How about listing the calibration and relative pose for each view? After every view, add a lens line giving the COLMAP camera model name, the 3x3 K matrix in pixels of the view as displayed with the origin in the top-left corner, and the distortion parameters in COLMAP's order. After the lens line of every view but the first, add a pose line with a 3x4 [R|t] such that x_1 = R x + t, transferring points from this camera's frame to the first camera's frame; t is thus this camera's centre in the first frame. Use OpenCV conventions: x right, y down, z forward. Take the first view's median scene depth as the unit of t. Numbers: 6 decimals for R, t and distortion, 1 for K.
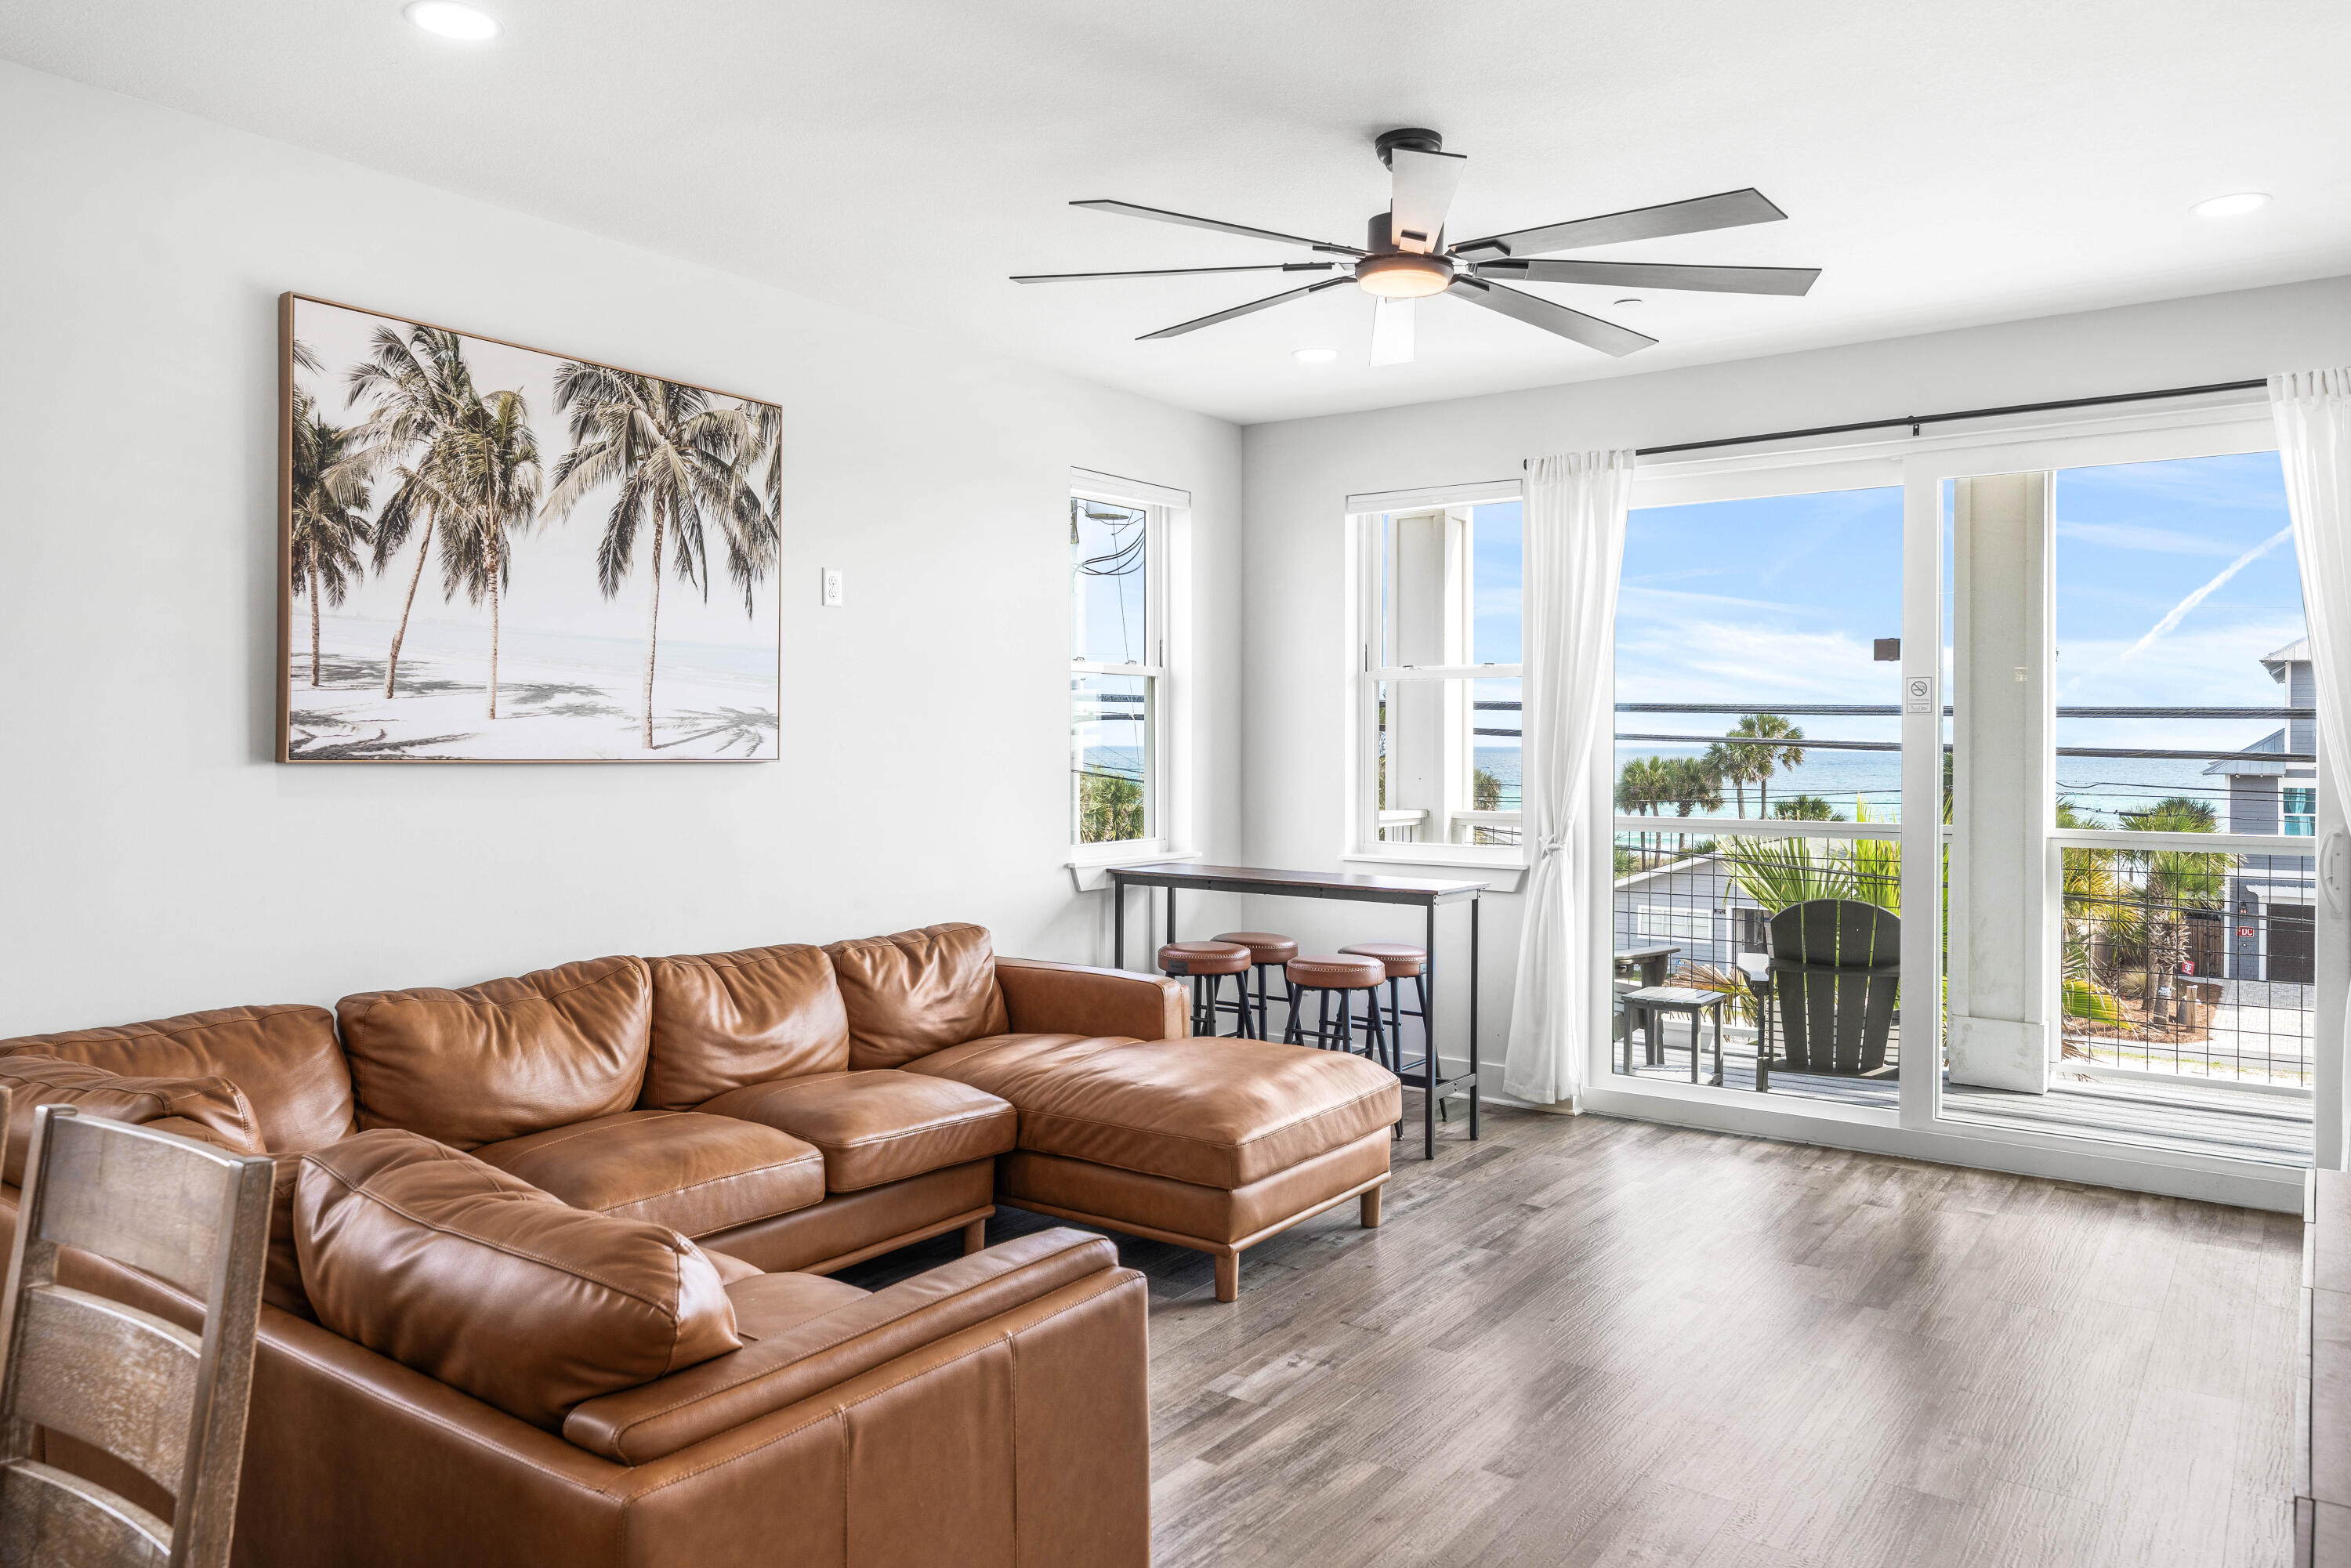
lens RADIAL K [[1567.3, 0, 1174.4], [0, 1567.3, 739.8], [0, 0, 1]] dist [0.002311, -0.000844]
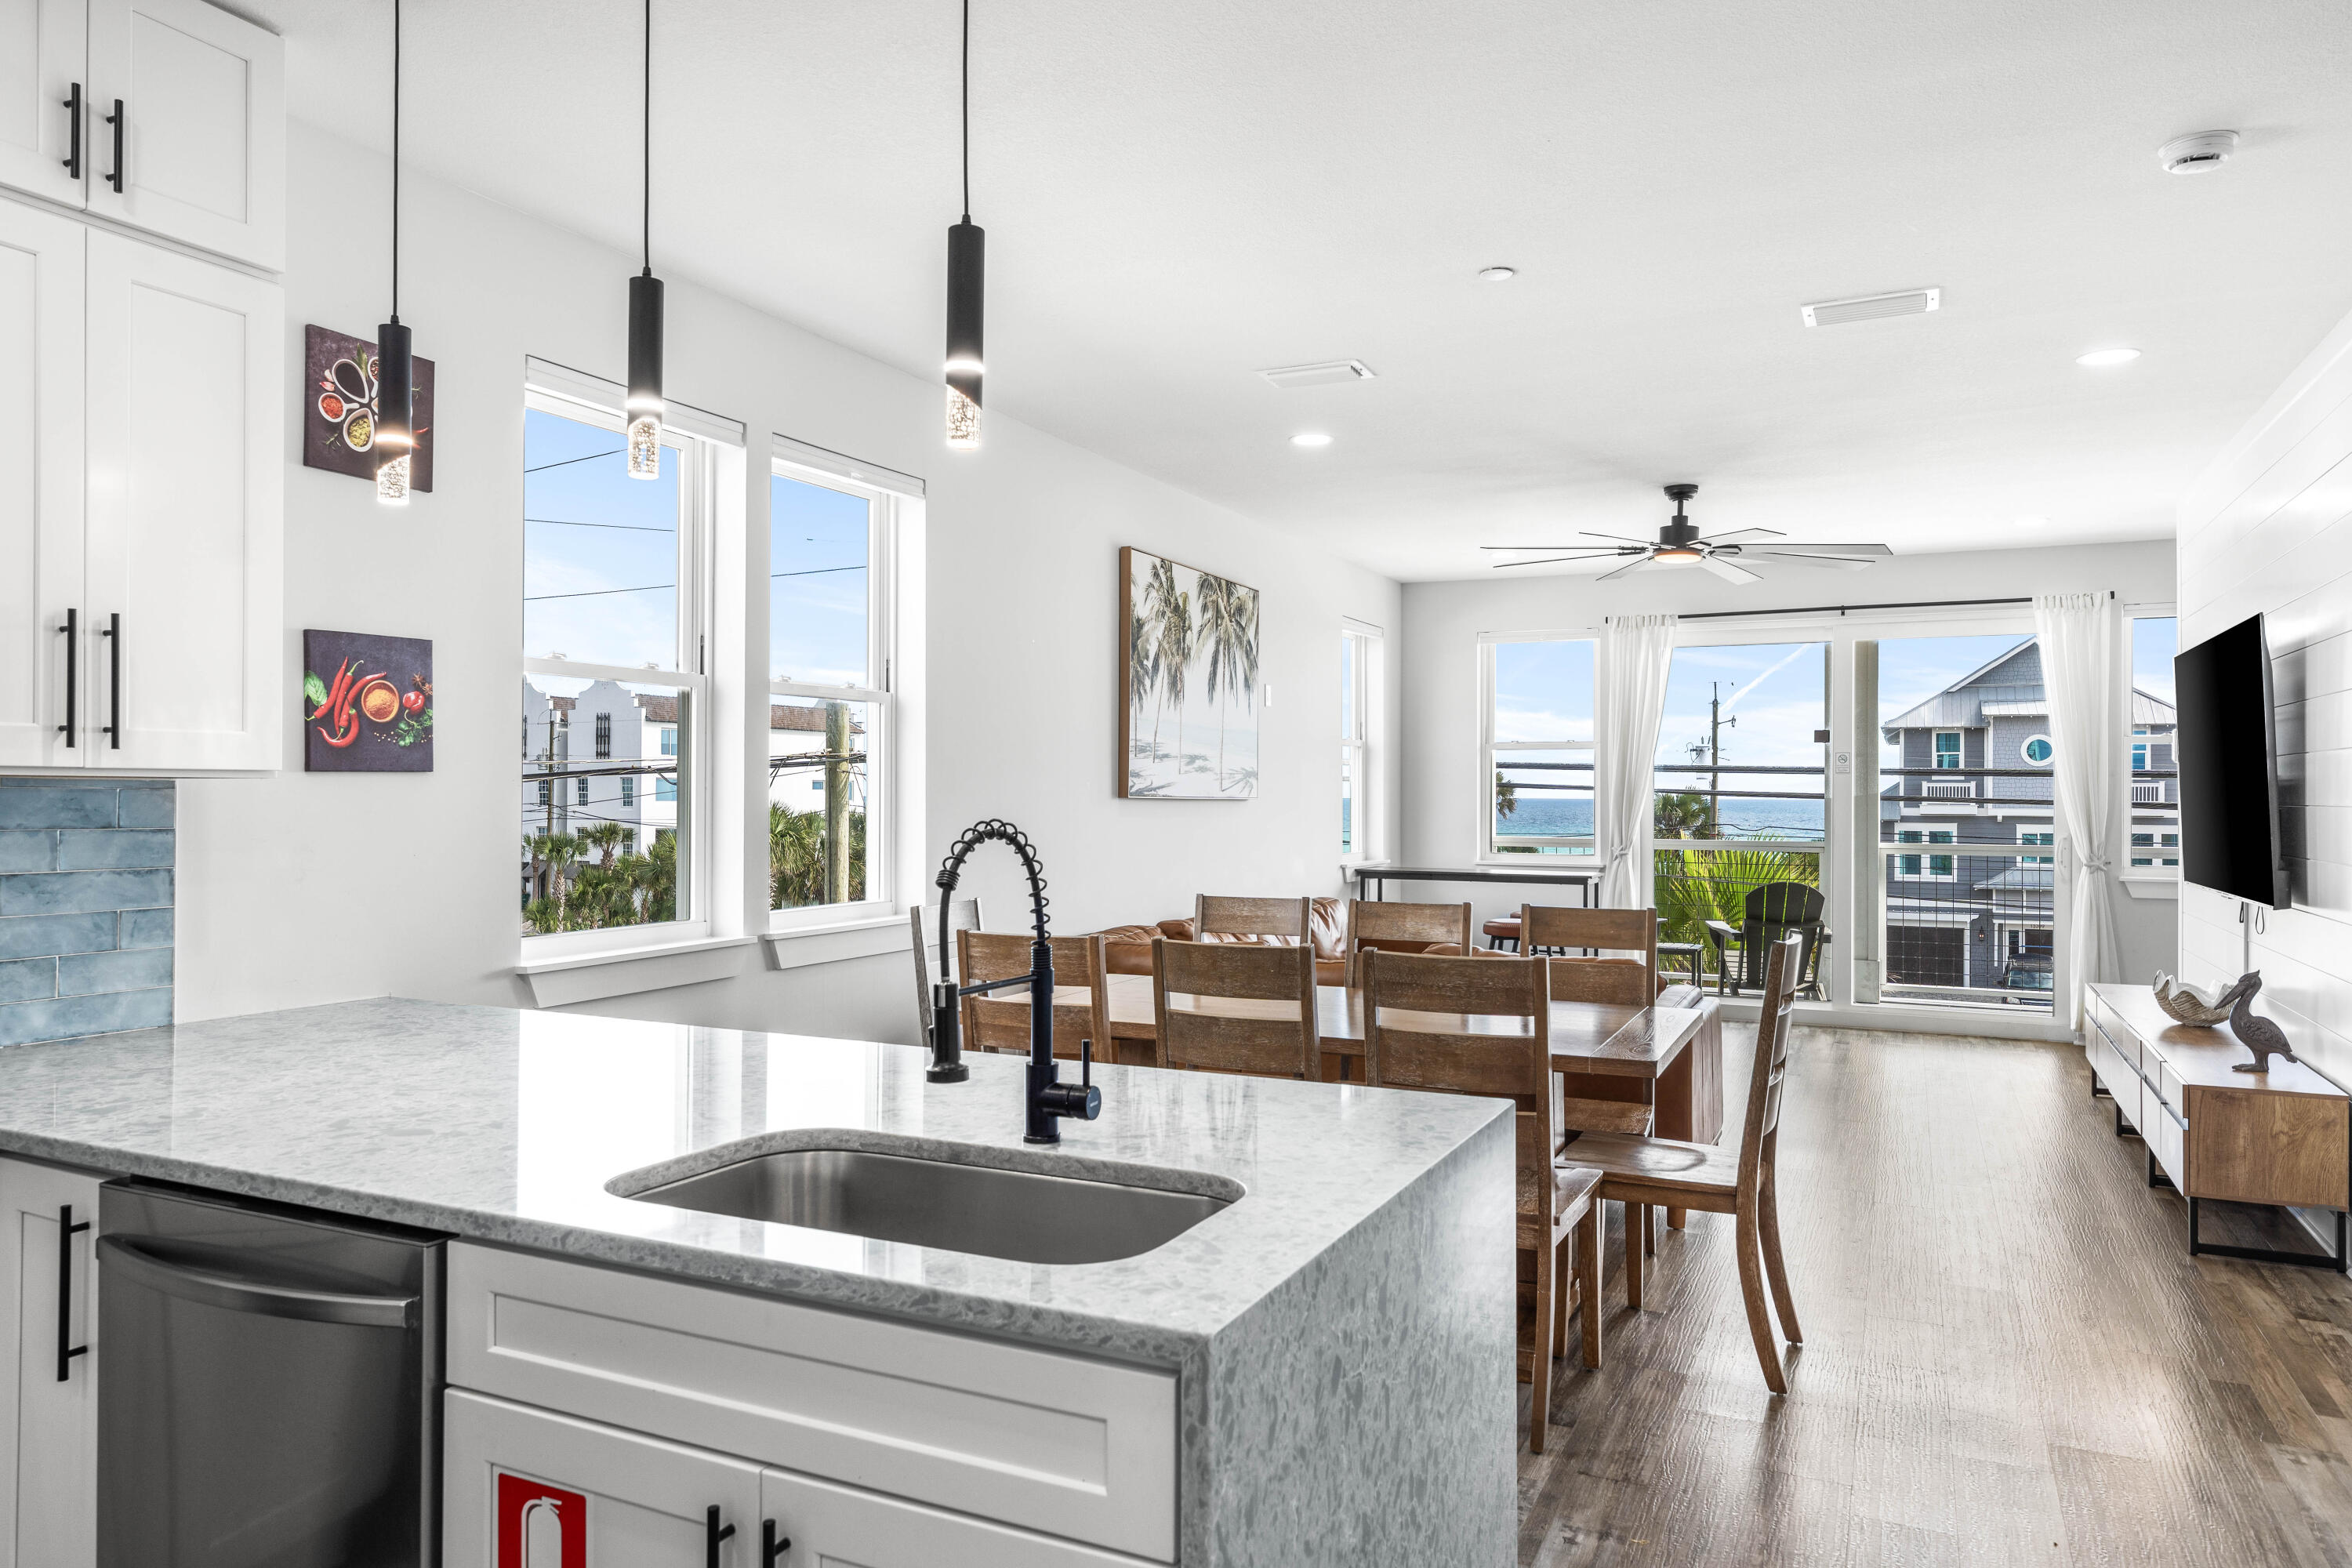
lens RADIAL K [[1494.7, 0, 1168.0], [0, 1494.7, 782.6], [0, 0, 1]] dist [0.008128, -0.004161]
pose [[0.985031, 0.004732, 0.172315, -0.668488], [-0.004093, 0.999983, -0.004063, 0.003433], [-0.172331, 0.003297, 0.985034, -0.622475]]
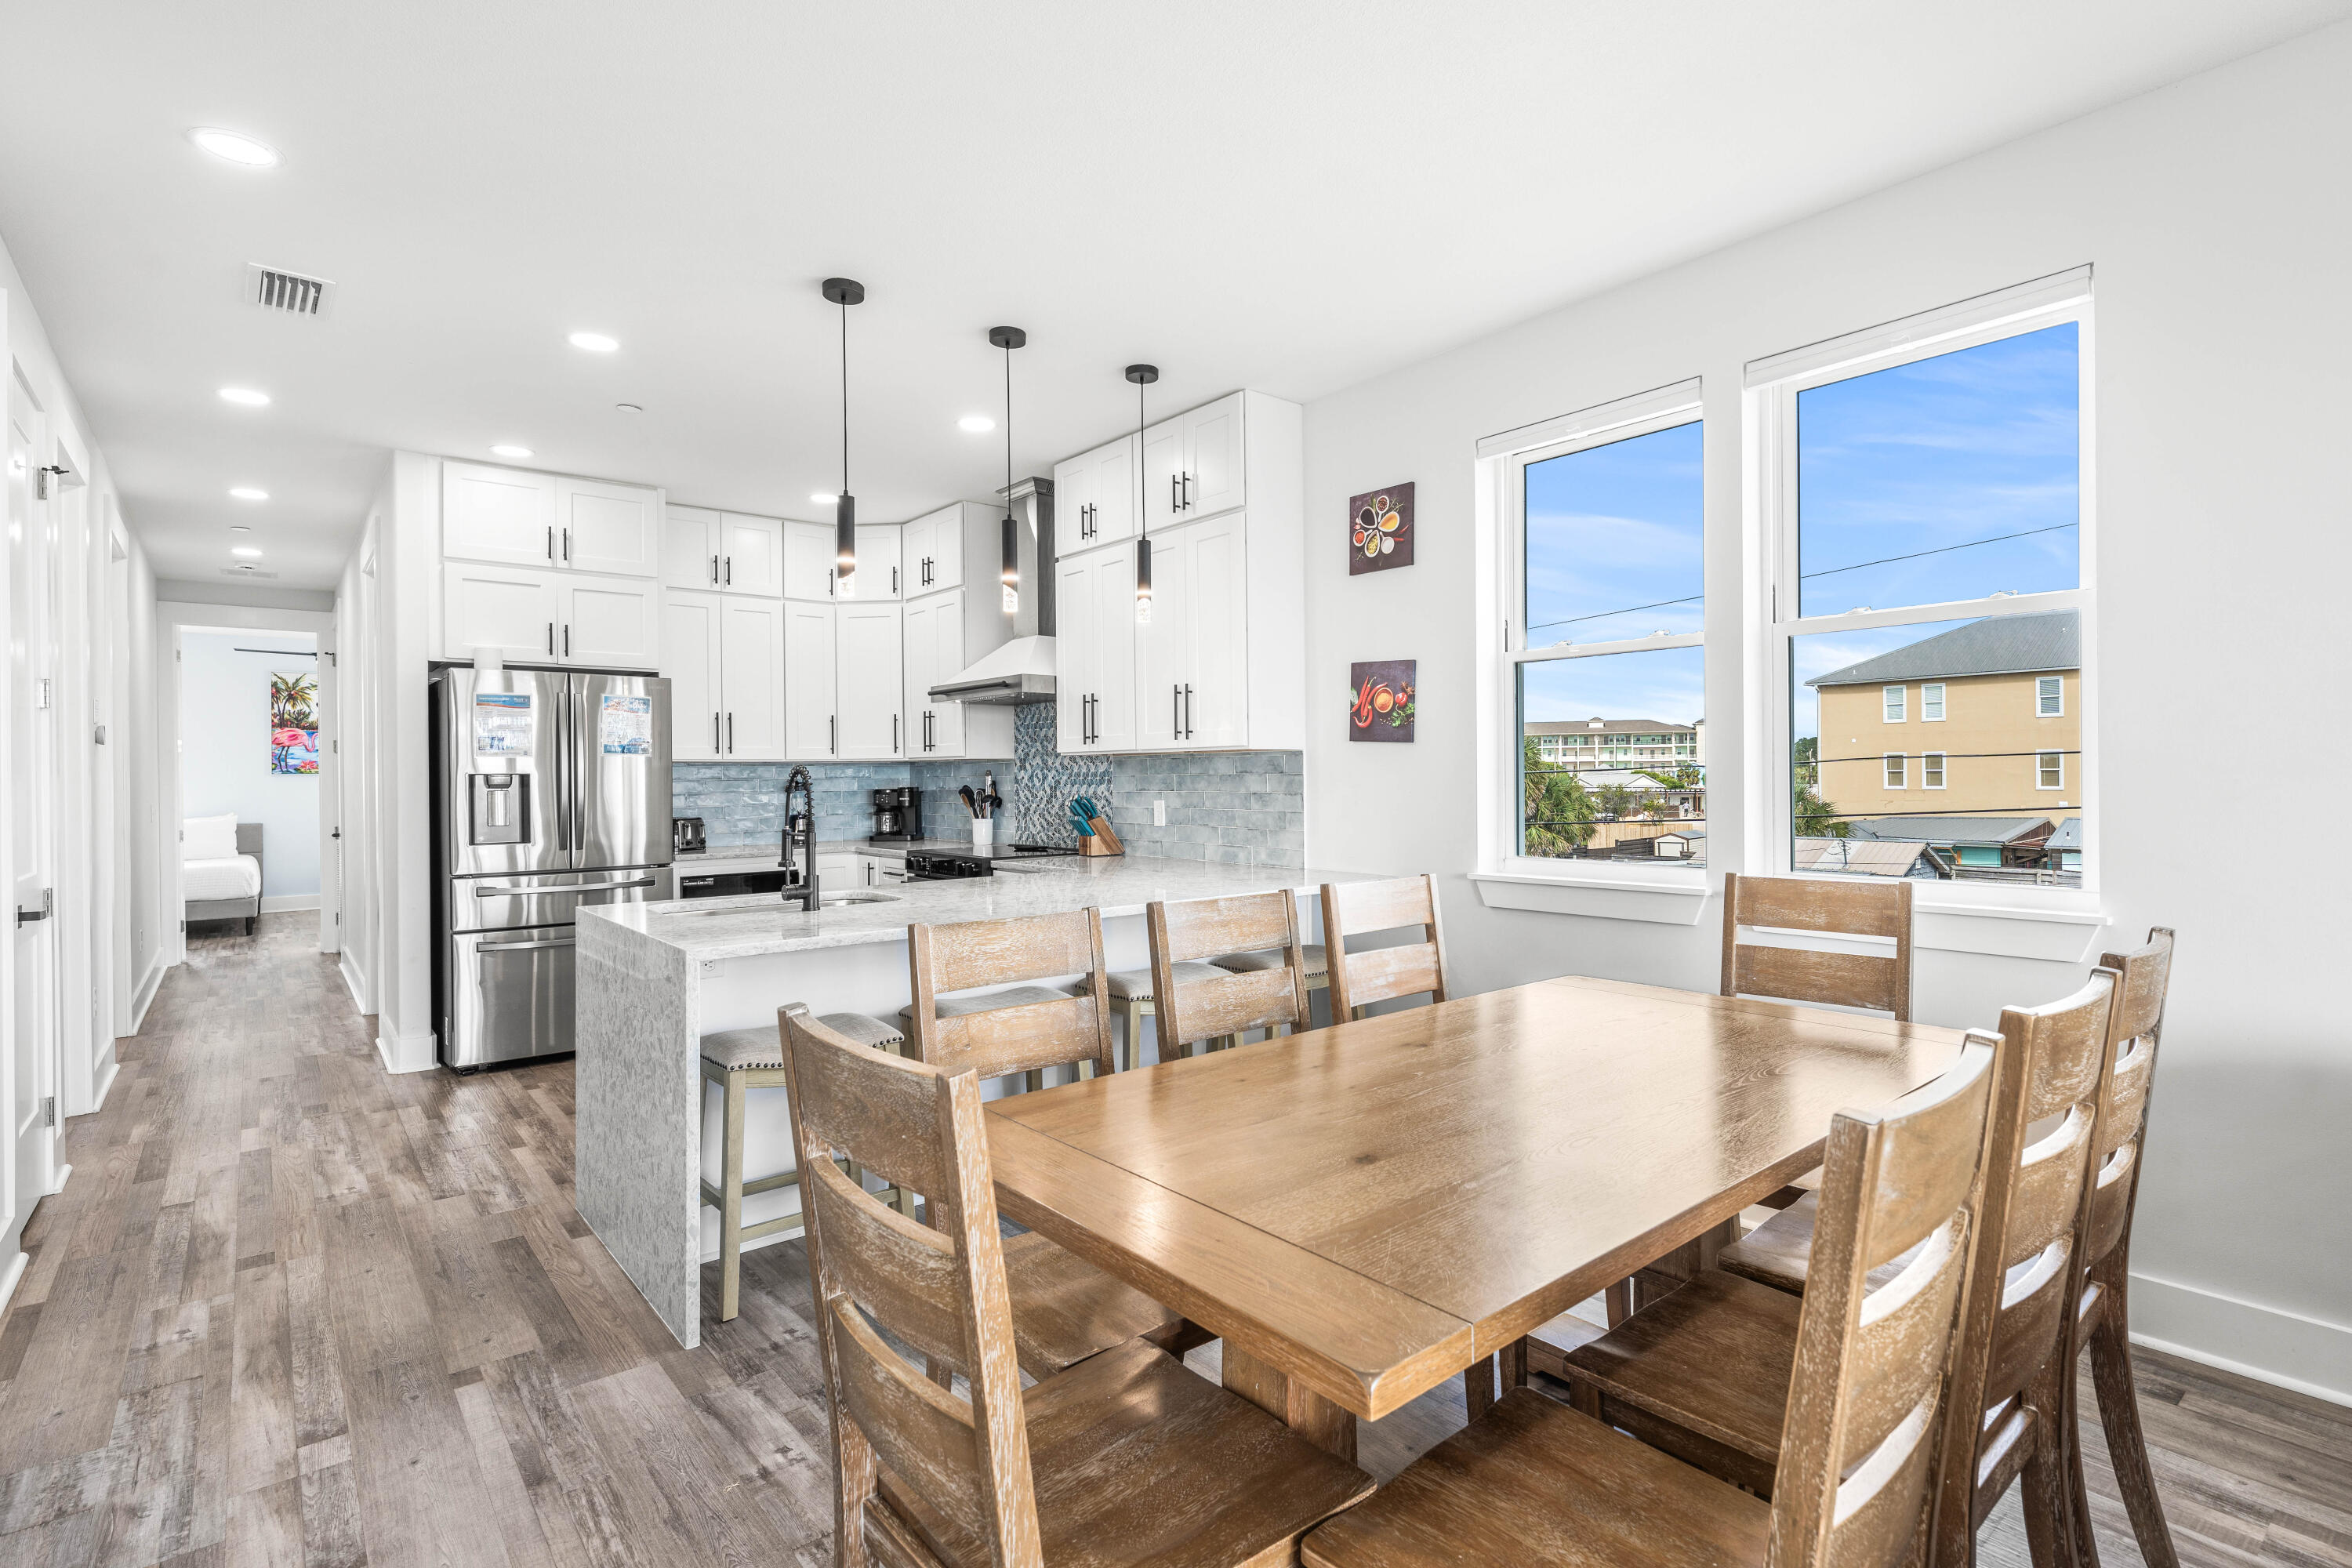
lens RADIAL K [[1127.7, 0, 1195.8], [0, 1127.7, 780.1], [0, 0, 1]] dist [0.000725, -0.000315]
pose [[-0.240870, 0.005961, -0.970539, 0.033968], [0.013120, 0.999910, 0.002885, 0.024350], [0.970469, -0.012038, -0.240926, 0.255688]]
